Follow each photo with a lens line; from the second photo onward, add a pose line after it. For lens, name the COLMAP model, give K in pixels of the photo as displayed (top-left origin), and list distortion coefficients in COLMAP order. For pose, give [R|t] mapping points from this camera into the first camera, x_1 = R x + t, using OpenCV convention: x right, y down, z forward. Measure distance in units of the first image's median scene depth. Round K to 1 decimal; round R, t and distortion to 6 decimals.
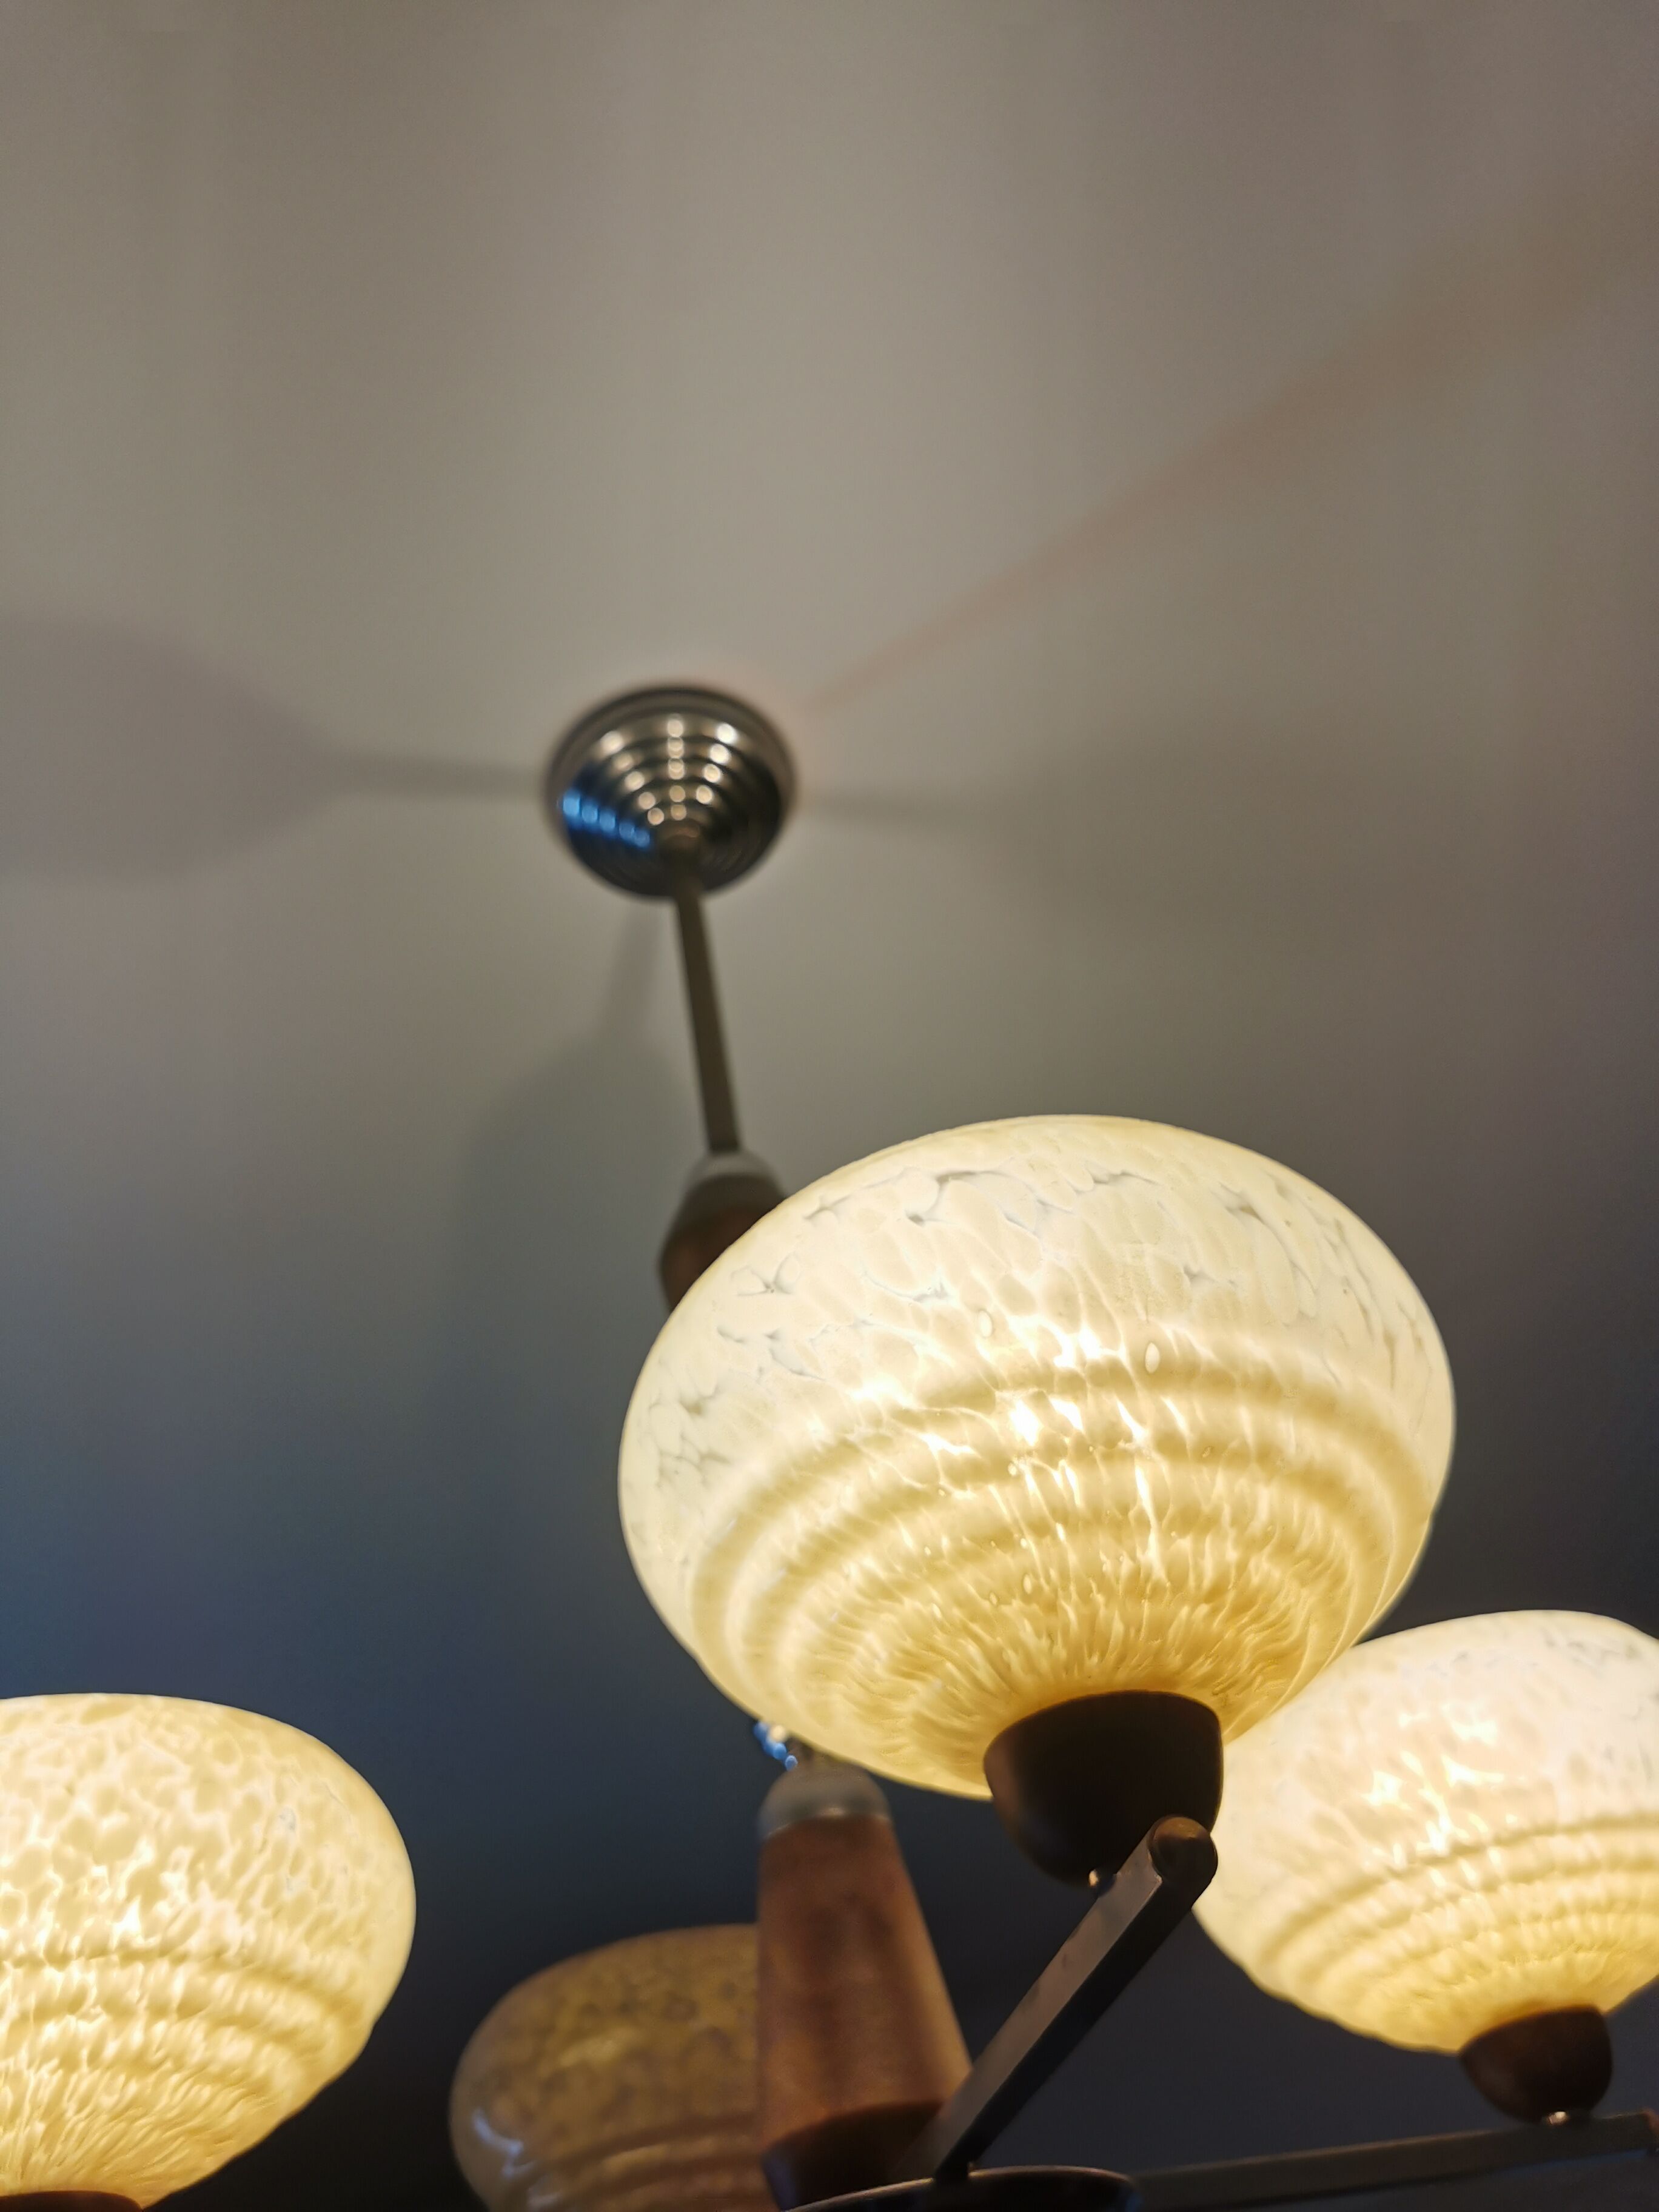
lens RADIAL K [[1753.0, 0, 829.5], [0, 1753.0, 1106.0], [0, 0, 1]] dist [0.010254, -0.085571]
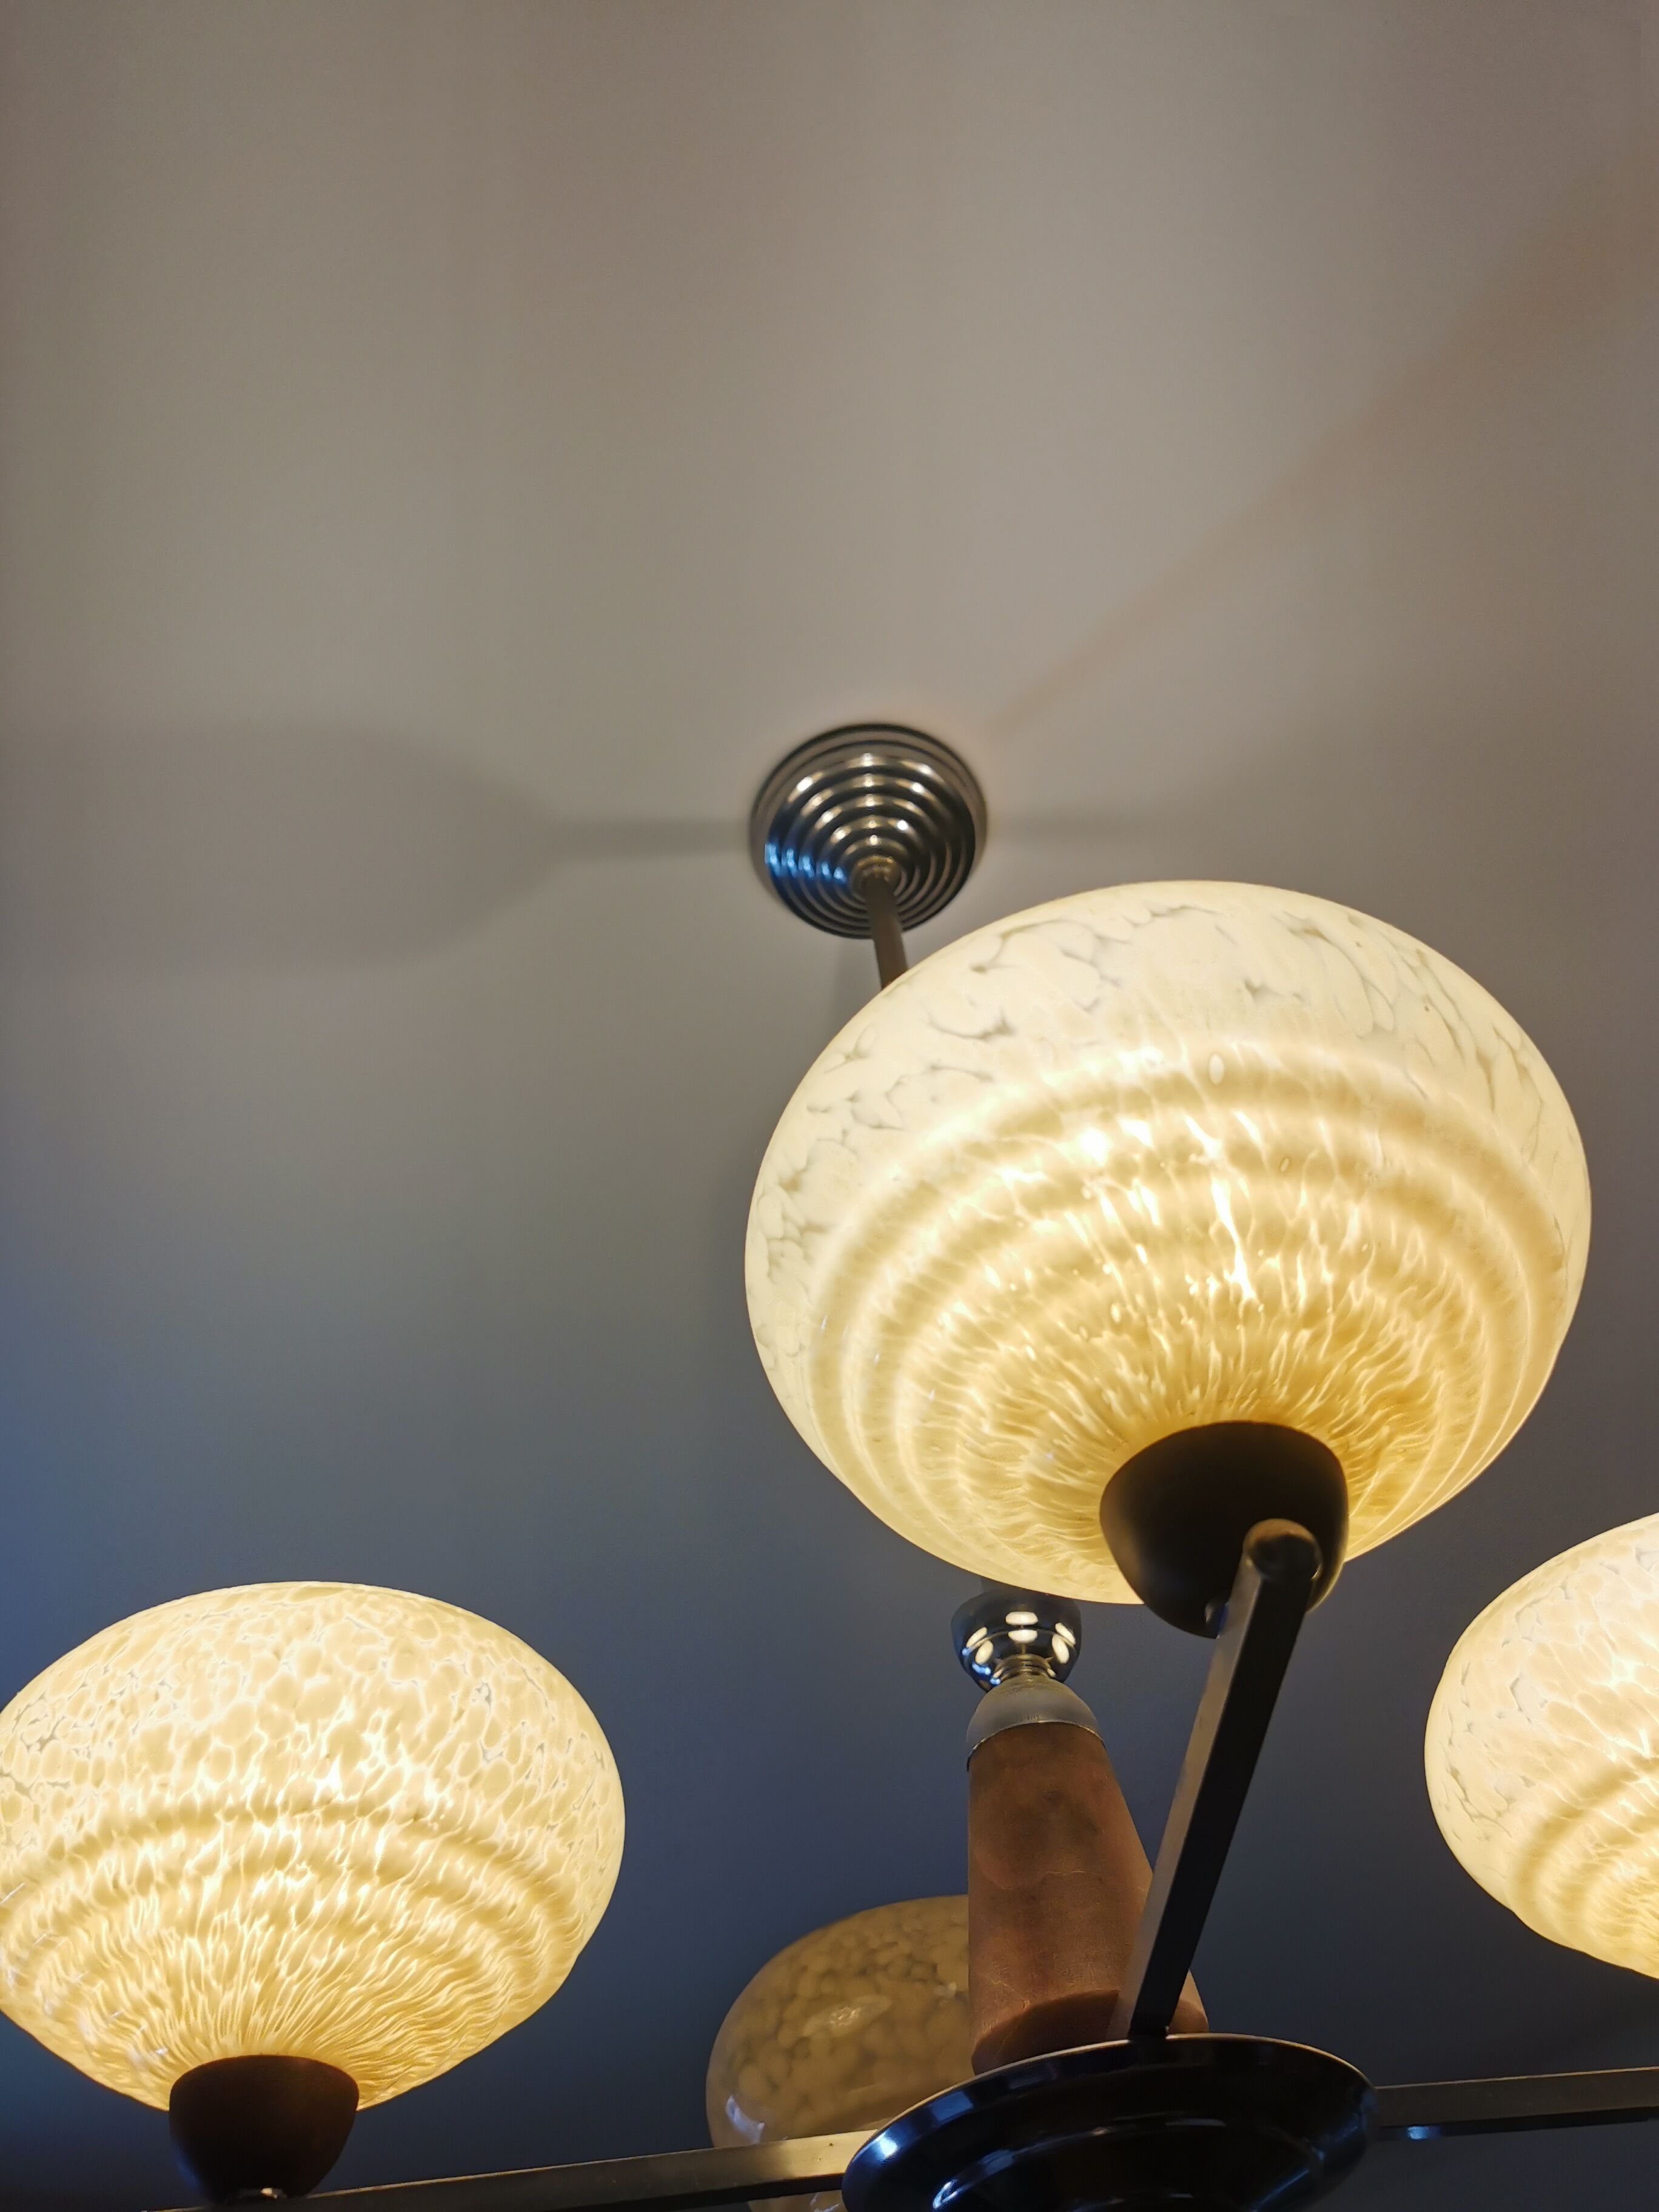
lens RADIAL K [[1728.0, 0, 829.5], [0, 1728.0, 1106.0], [0, 0, 1]] dist [-0.004267, -0.001407]
pose [[0.982189, -0.082814, -0.168662, 0.121713], [0.066345, 0.992667, -0.101050, 0.230999], [0.175794, 0.088060, 0.980481, -0.004089]]
